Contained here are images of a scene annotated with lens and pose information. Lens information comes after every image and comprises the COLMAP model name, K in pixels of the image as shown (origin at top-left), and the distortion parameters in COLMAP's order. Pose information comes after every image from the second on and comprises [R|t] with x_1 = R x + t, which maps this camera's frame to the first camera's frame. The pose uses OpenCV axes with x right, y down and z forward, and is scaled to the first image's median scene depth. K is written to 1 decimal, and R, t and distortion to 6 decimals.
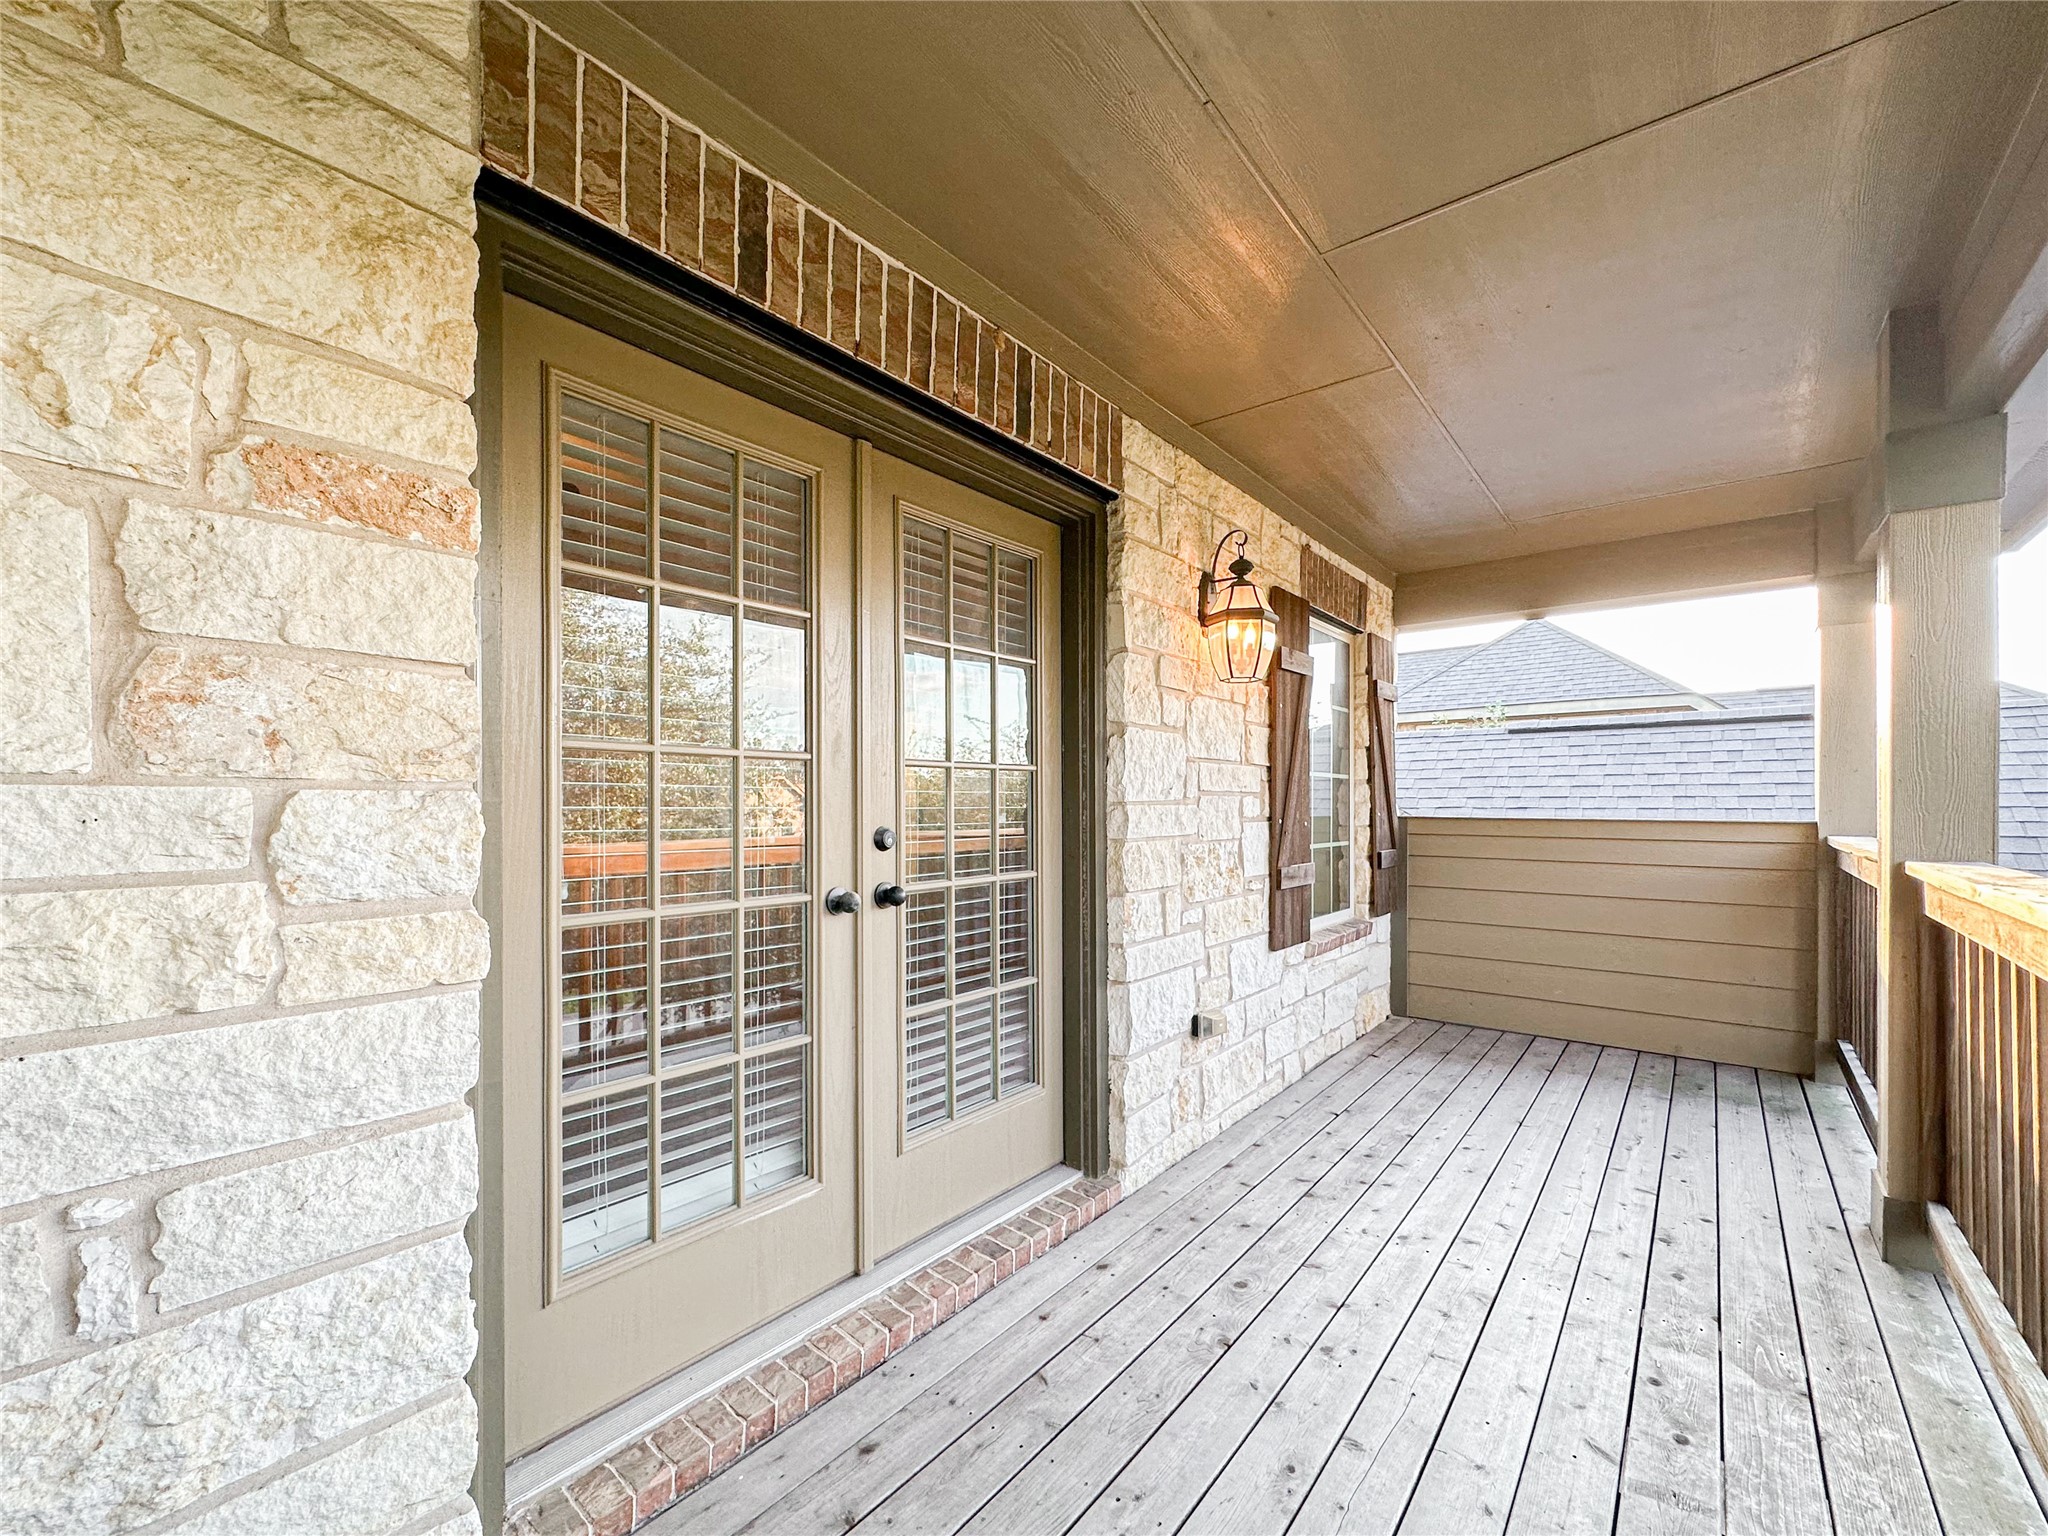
lens RADIAL K [[831.1, 0, 1021.9], [0, 831.1, 793.3], [0, 0, 1]] dist [0.001396, 0.000066]
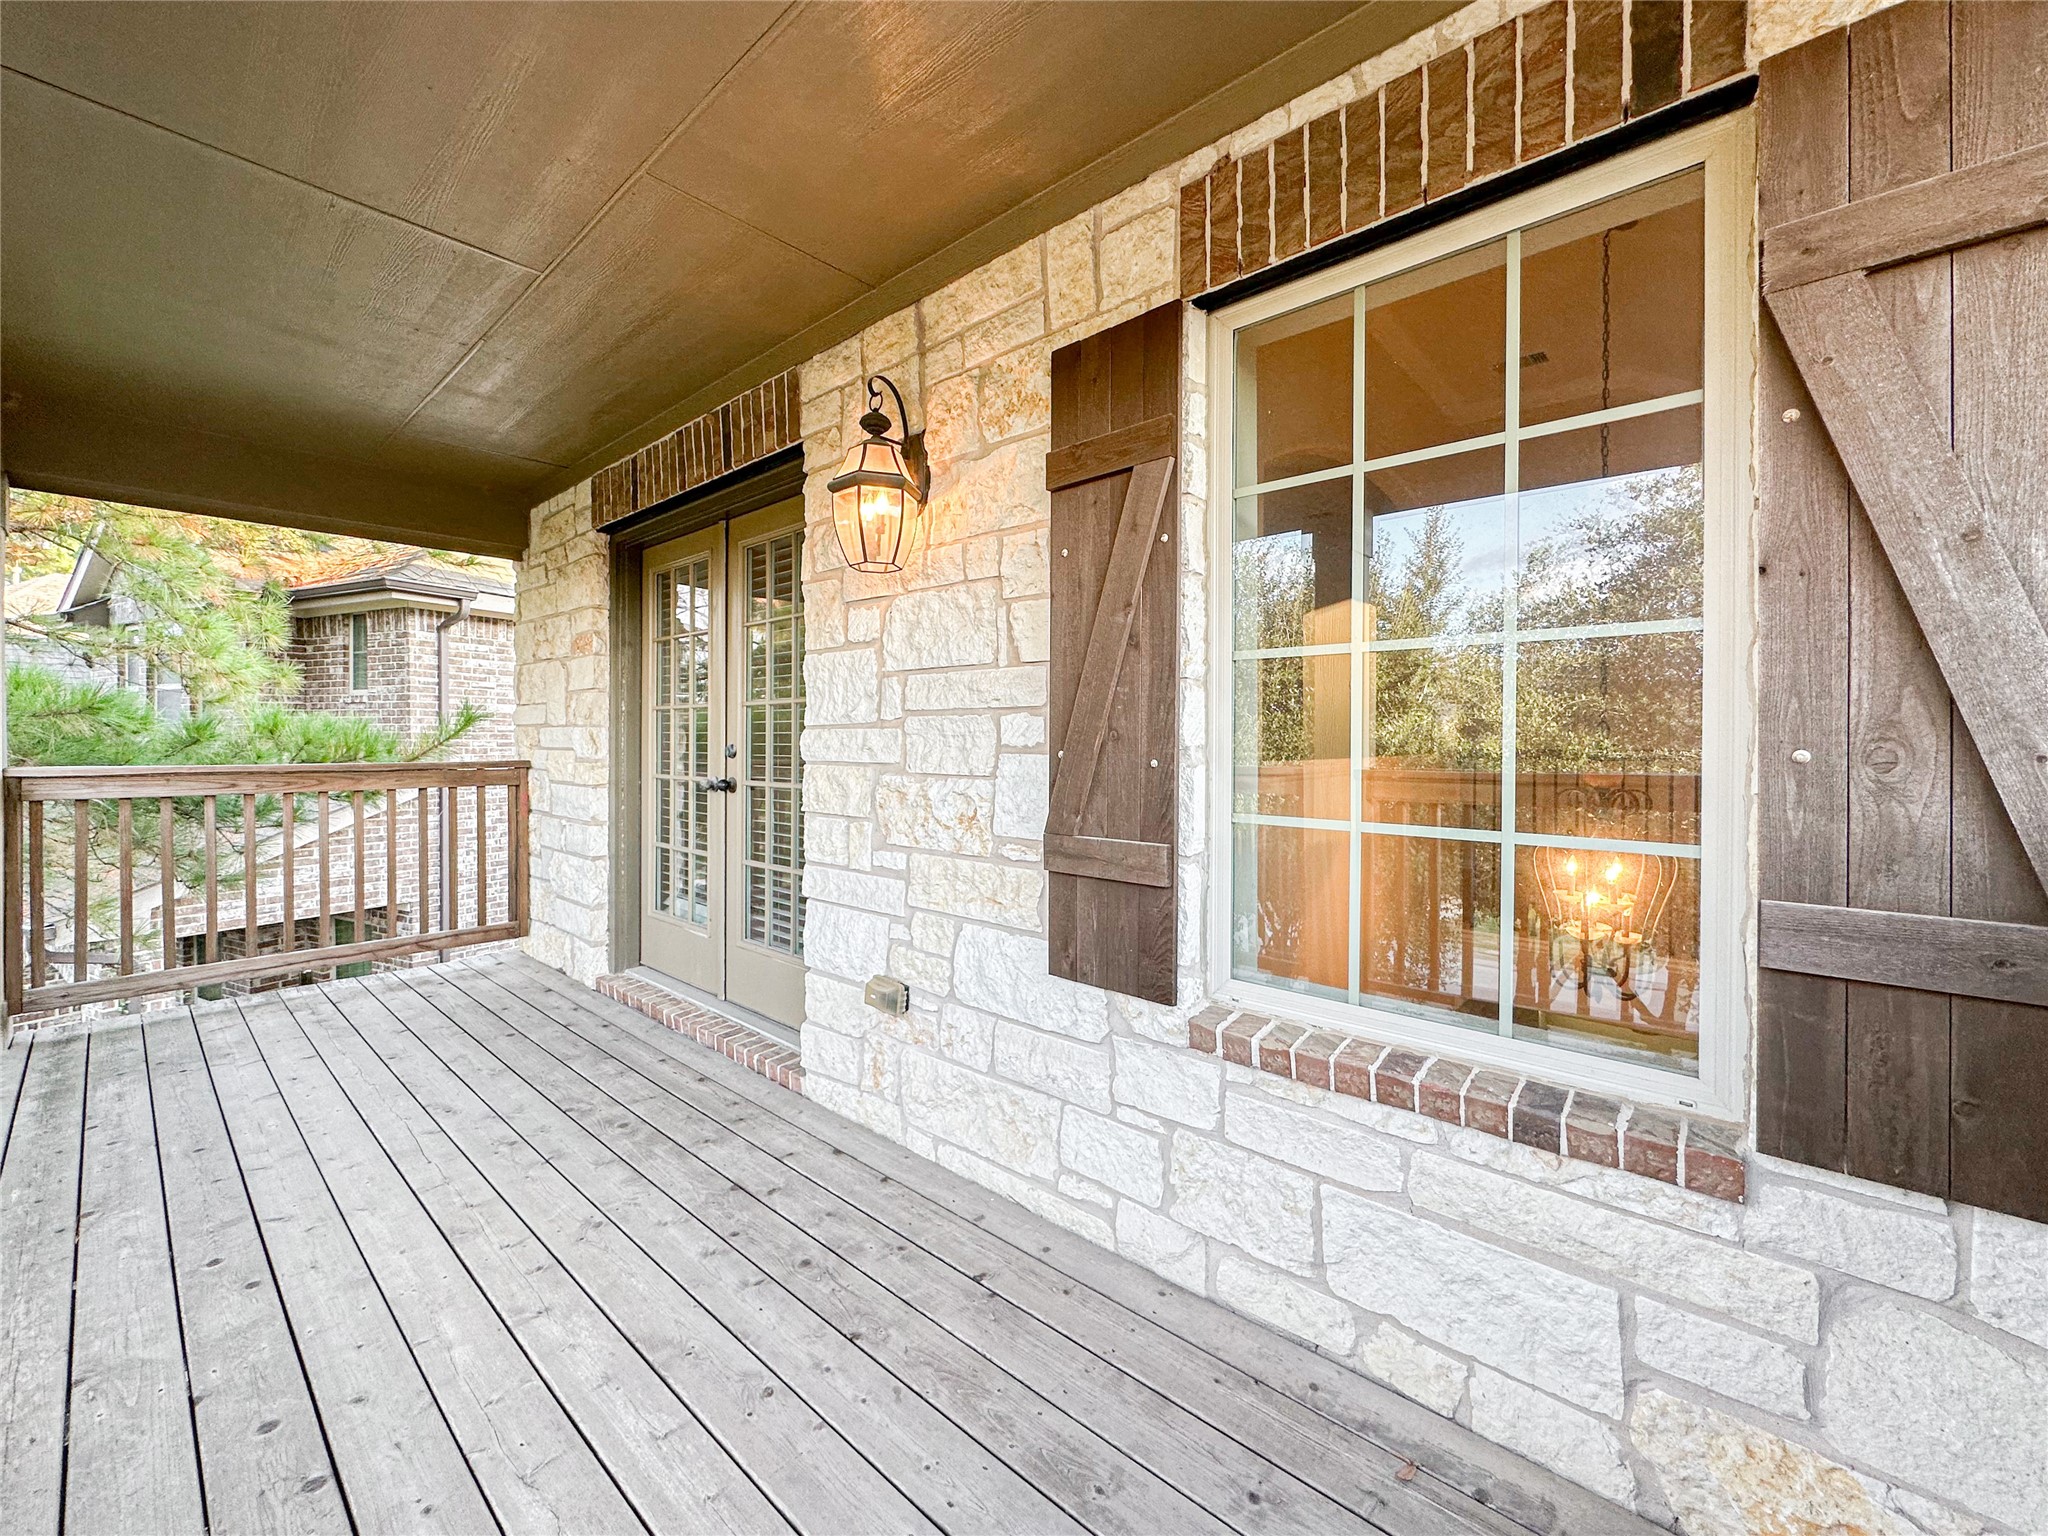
lens RADIAL K [[814.0, 0, 1056.6], [0, 814.0, 731.3], [0, 0, 1]] dist [-0.000539, -0.000206]
pose [[-0.015948, -0.005259, -0.999859, 1.302002], [0.017924, 0.999824, -0.005545, 0.030091], [0.999712, -0.018010, -0.015851, 1.498231]]
